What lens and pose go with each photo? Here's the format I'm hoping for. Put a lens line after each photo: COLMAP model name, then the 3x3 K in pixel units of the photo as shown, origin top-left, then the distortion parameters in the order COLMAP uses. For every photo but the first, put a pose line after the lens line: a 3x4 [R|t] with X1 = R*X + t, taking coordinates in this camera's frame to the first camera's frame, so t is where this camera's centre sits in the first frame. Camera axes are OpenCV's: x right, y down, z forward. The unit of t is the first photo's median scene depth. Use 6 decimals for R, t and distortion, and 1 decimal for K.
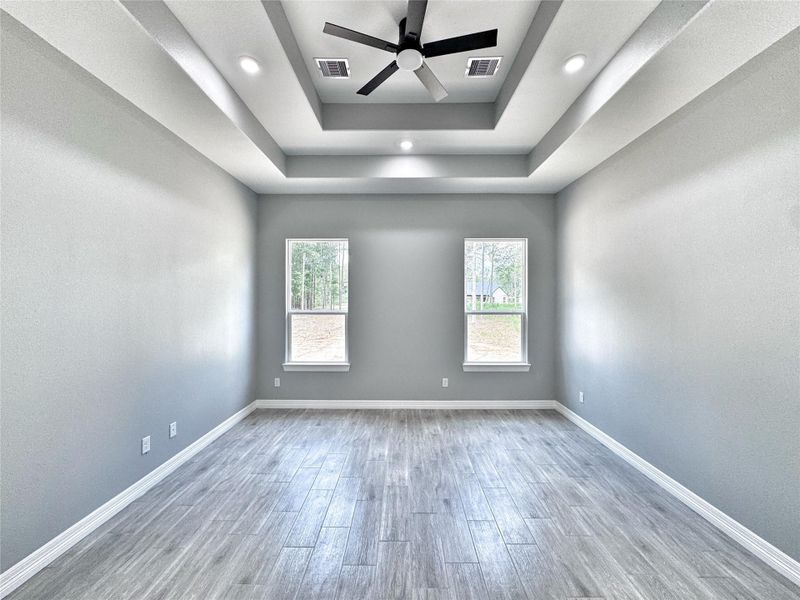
lens RADIAL K [[324.2, 0, 403.5], [0, 324.2, 299.2], [0, 0, 1]] dist [0.002661, 0.000249]
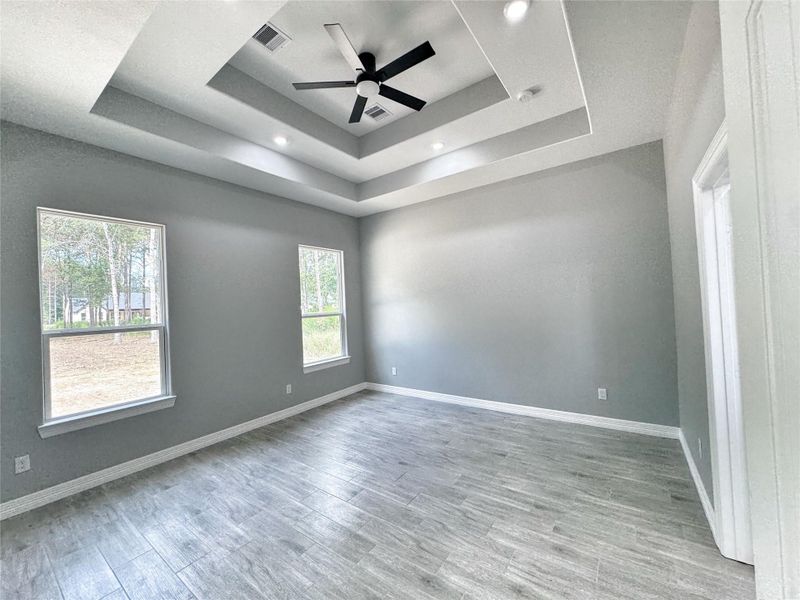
lens RADIAL K [[324.2, 0, 403.5], [0, 324.2, 299.2], [0, 0, 1]] dist [0.002661, 0.000249]
pose [[0.564118, -0.014355, 0.825569, -0.506768], [0.036770, 0.999294, -0.007750, 0.007166], [-0.824875, 0.034728, 0.564247, 0.162089]]
